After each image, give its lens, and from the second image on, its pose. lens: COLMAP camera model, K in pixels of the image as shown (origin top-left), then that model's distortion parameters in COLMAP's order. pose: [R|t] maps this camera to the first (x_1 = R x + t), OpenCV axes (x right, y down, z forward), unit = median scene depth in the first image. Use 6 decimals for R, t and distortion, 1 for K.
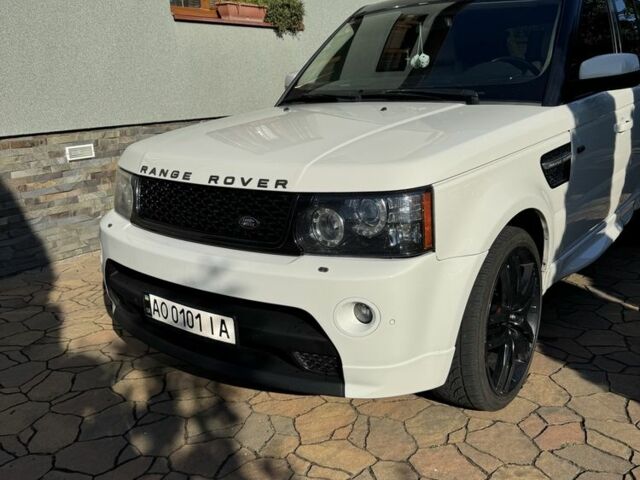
lens RADIAL K [[587.8, 0, 320.0], [0, 587.8, 240.0], [0, 0, 1]] dist [0.079233, -0.011749]
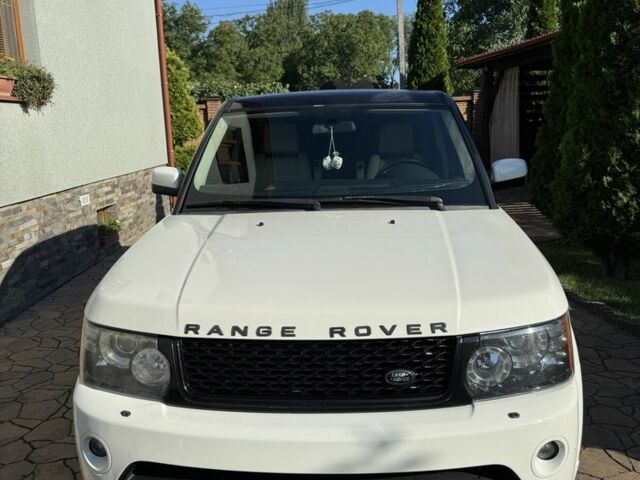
lens RADIAL K [[587.8, 0, 320.0], [0, 587.8, 240.0], [0, 0, 1]] dist [0.079233, -0.011749]
pose [[0.825333, -0.094014, 0.556765, -0.541112], [0.146780, 0.987865, -0.050773, -0.159709], [-0.545236, 0.123626, 0.829117, 0.254750]]
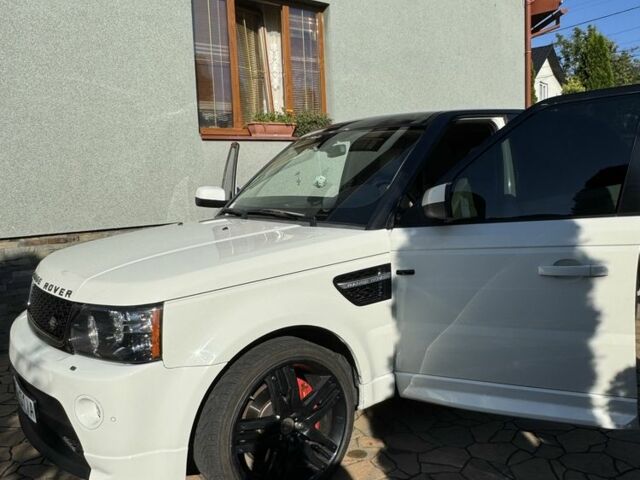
lens RADIAL K [[562.1, 0, 320.0], [0, 562.1, 240.0], [0, 0, 1]] dist [0.000759, -0.004561]
pose [[0.968896, 0.028724, -0.245796, 0.557991], [-0.063048, 0.989117, -0.132937, -0.063770], [0.239302, 0.144299, 0.960163, -0.013877]]
